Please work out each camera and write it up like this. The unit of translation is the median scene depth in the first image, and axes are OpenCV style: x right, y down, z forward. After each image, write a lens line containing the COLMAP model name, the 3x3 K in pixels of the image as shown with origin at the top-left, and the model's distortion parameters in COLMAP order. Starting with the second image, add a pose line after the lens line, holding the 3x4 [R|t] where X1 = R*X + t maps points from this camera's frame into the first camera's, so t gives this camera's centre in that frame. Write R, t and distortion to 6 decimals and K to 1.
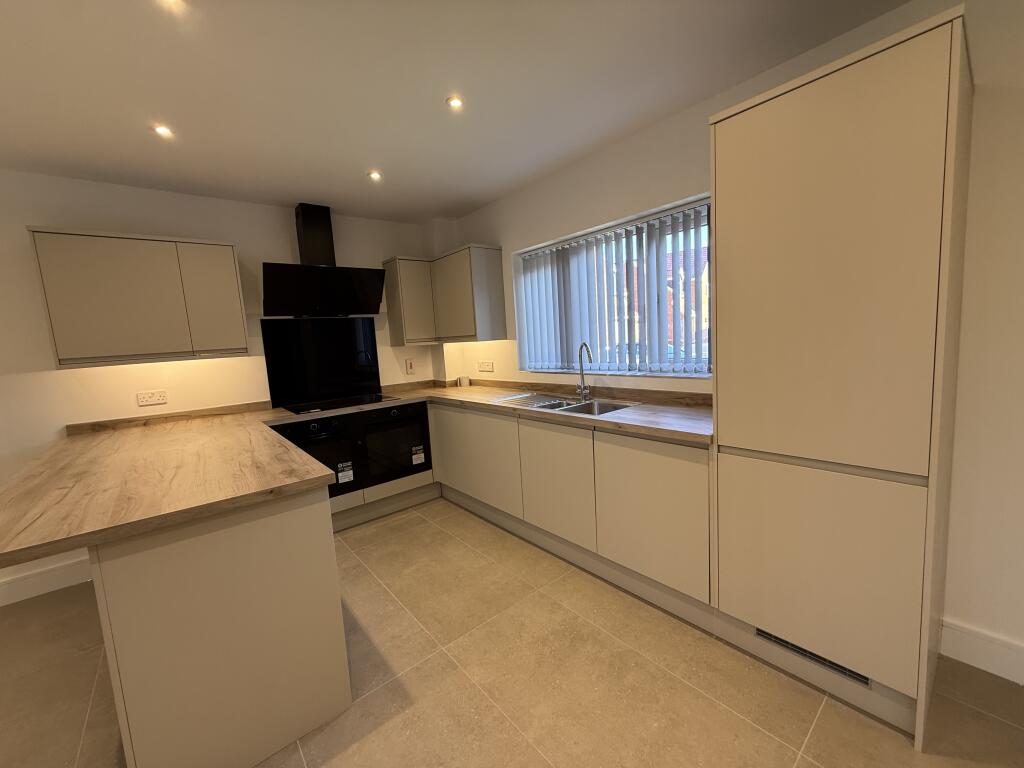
lens RADIAL K [[408.8, 0, 510.5], [0, 408.8, 384.1], [0, 0, 1]] dist [0.003041, 0.000375]
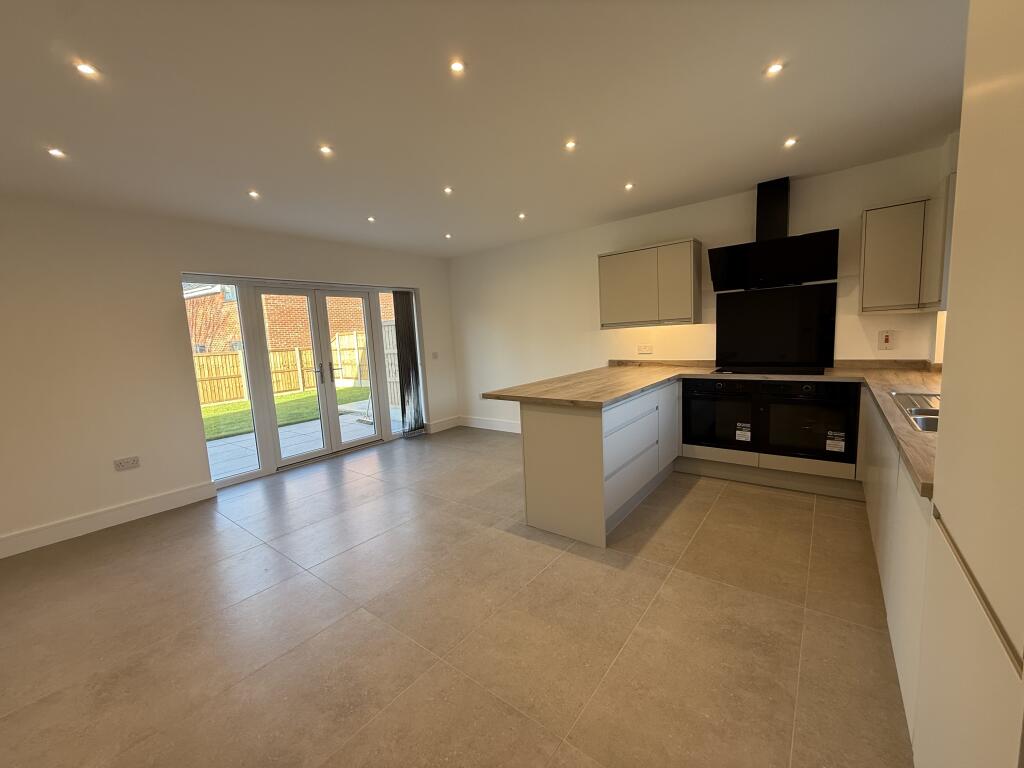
lens RADIAL K [[408.8, 0, 510.5], [0, 408.8, 384.1], [0, 0, 1]] dist [0.003041, 0.000375]
pose [[0.214667, 0.170510, -0.961688, 0.472562], [-0.072530, 0.984707, 0.158401, -0.039124], [0.973991, 0.035747, 0.223751, 0.123505]]
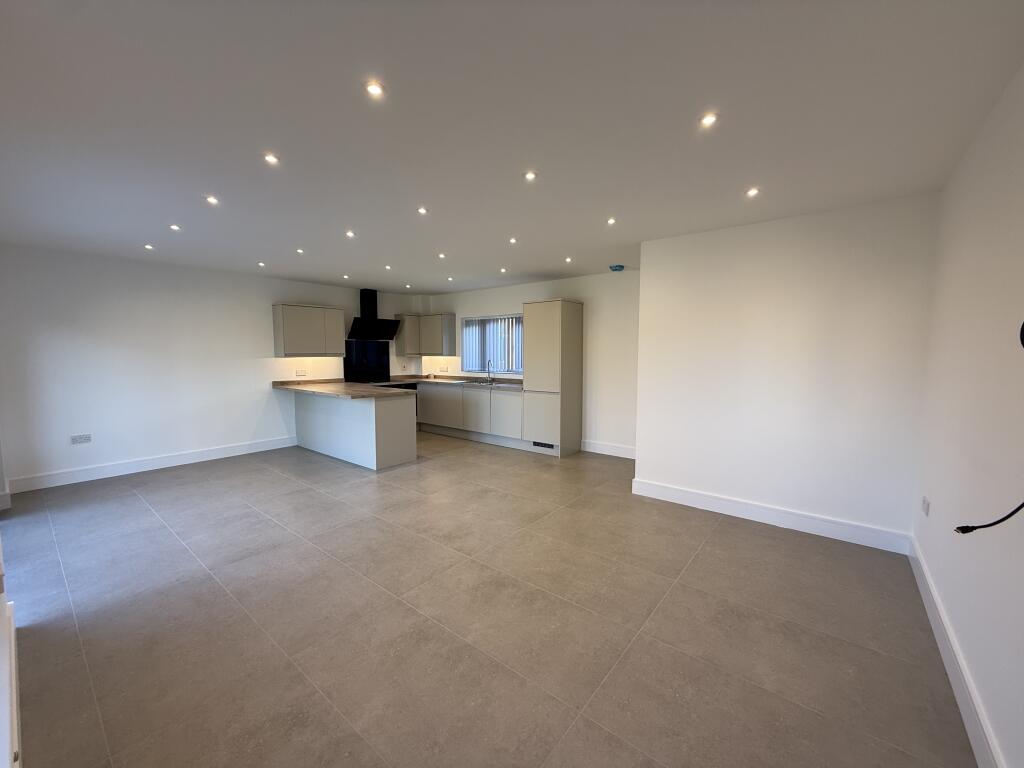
lens RADIAL K [[408.8, 0, 510.5], [0, 408.8, 384.1], [0, 0, 1]] dist [0.003041, 0.000375]
pose [[0.977740, 0.048551, 0.204126, -0.173190], [-0.039605, 0.998077, -0.047690, 0.137874], [-0.206049, 0.038544, 0.977782, -1.257072]]
